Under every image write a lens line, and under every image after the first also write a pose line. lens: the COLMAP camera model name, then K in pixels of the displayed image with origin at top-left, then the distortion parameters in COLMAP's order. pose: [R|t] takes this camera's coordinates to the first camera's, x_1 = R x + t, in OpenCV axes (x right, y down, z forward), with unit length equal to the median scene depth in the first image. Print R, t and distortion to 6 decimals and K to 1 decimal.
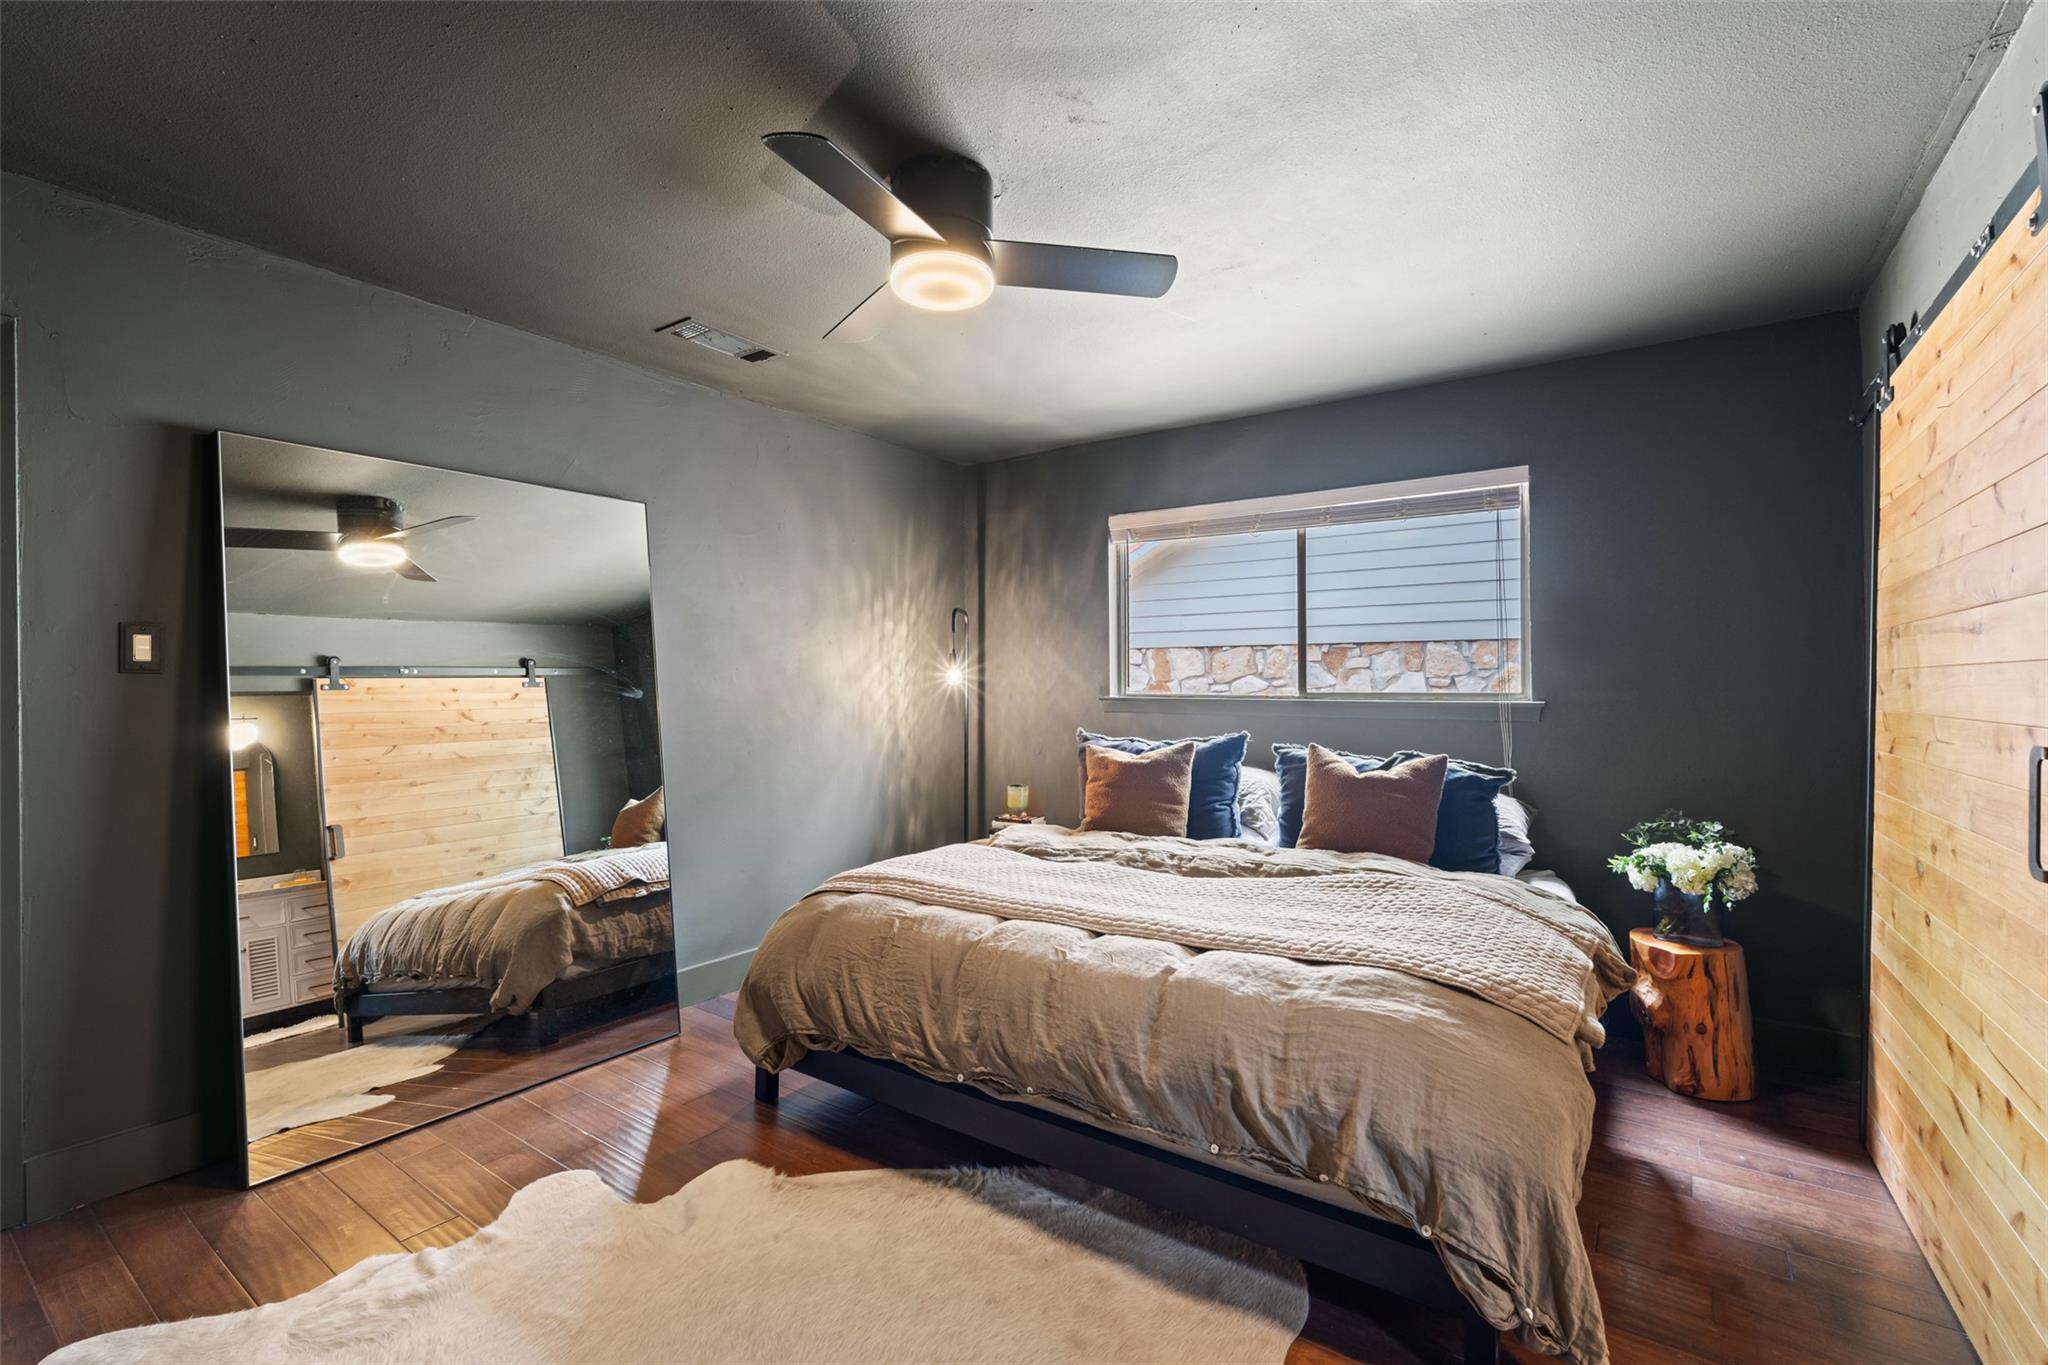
lens RADIAL K [[889.1, 0, 1021.0], [0, 889.1, 697.5], [0, 0, 1]] dist [-0.004520, 0.000014]
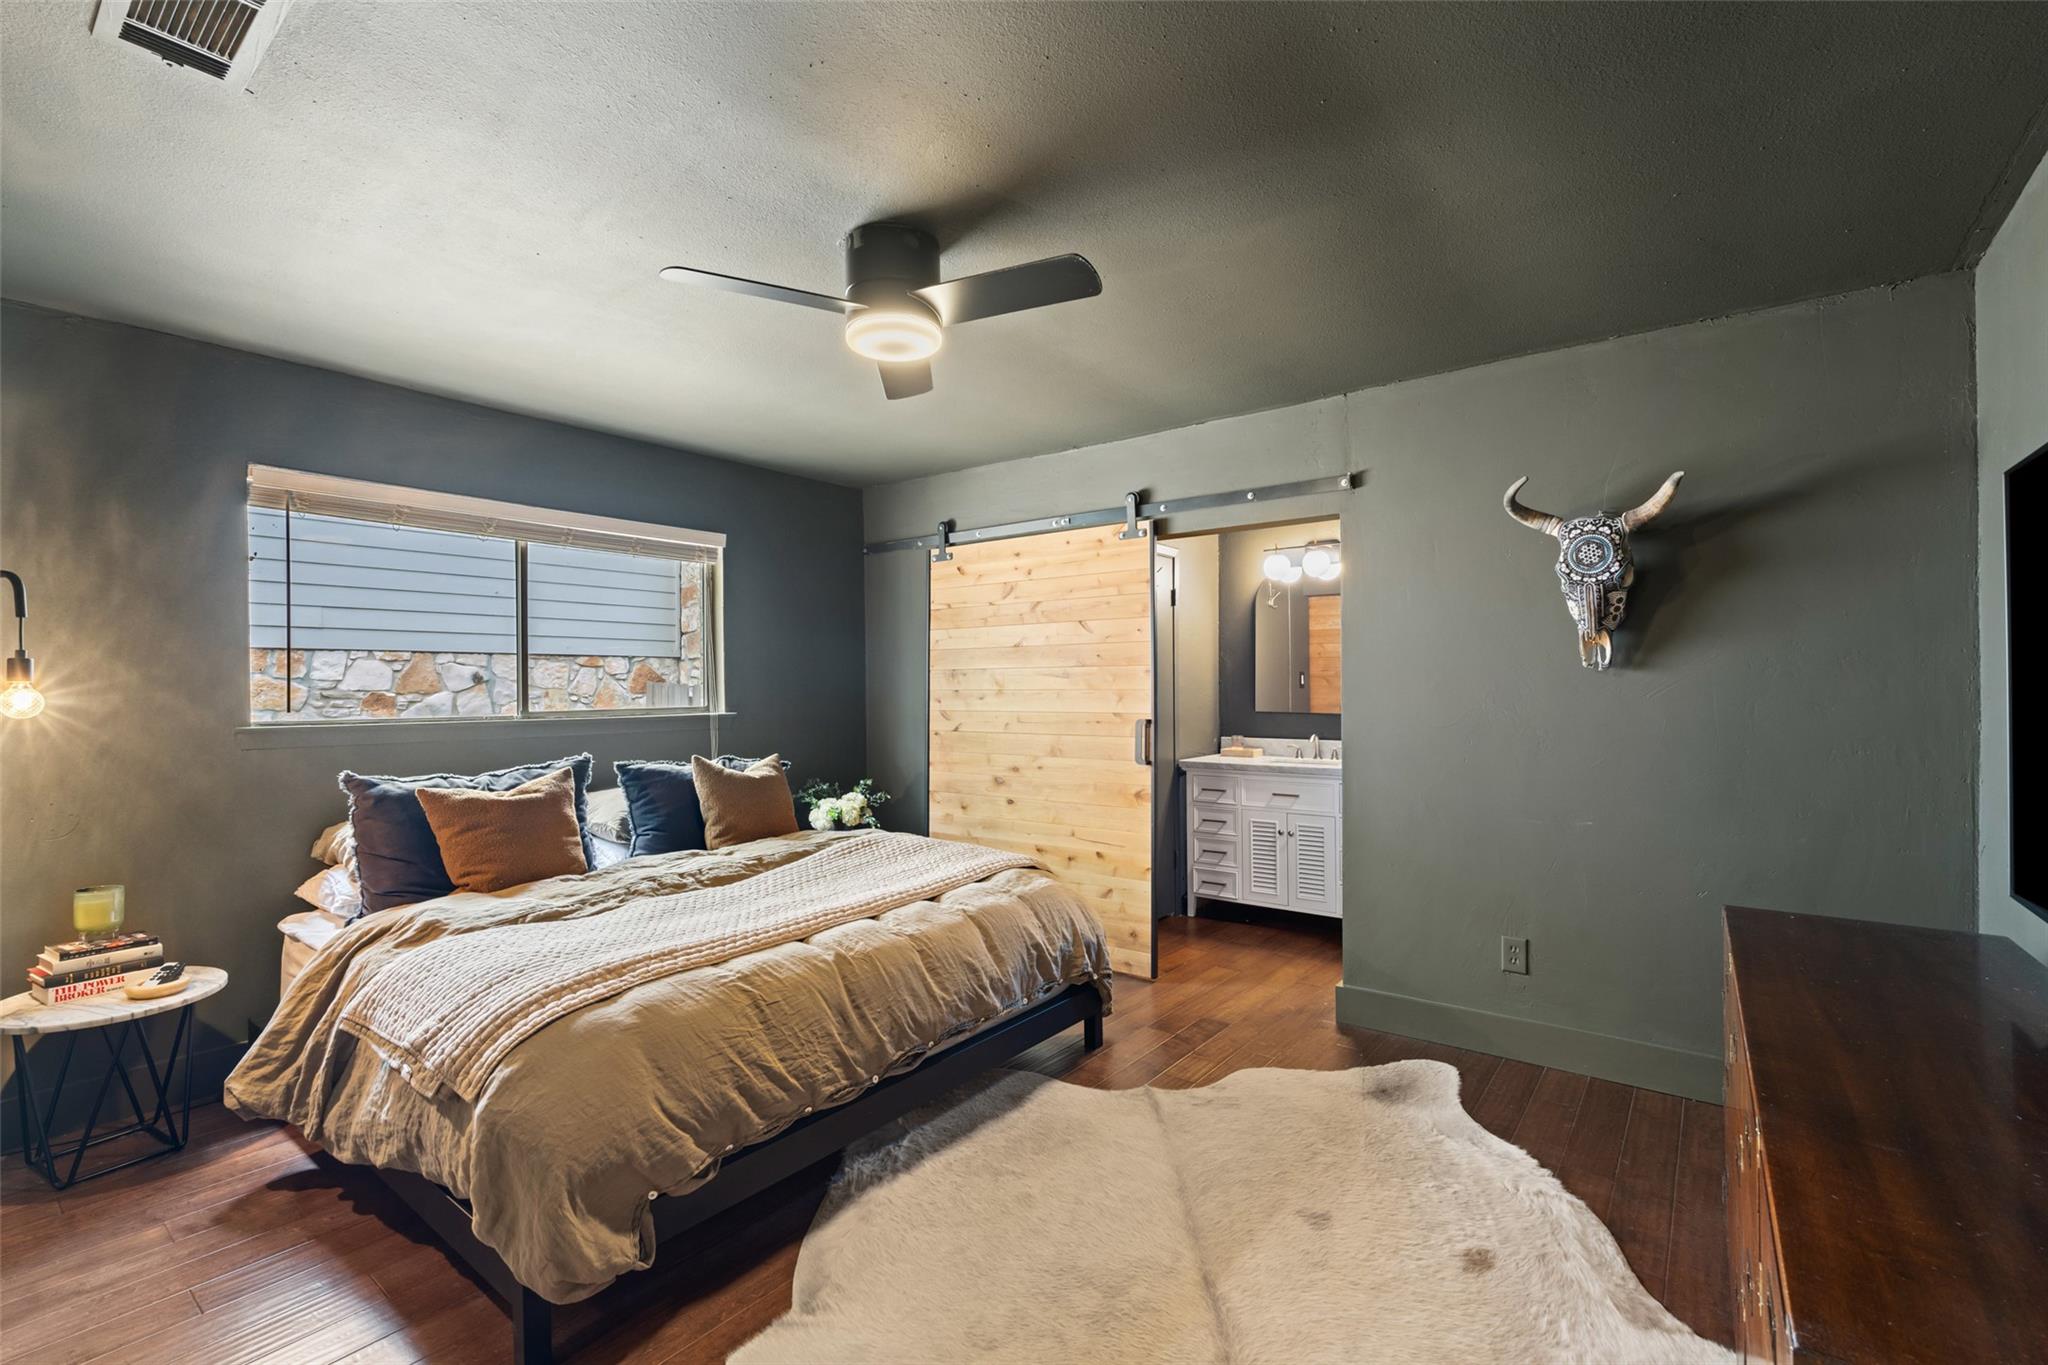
lens RADIAL K [[889.1, 0, 1021.0], [0, 889.1, 697.5], [0, 0, 1]] dist [-0.004520, 0.000014]
pose [[0.051609, -0.011826, 0.998597, -0.961046], [0.021545, 0.999710, 0.010726, -0.031810], [-0.998435, 0.020961, 0.051849, 0.654328]]
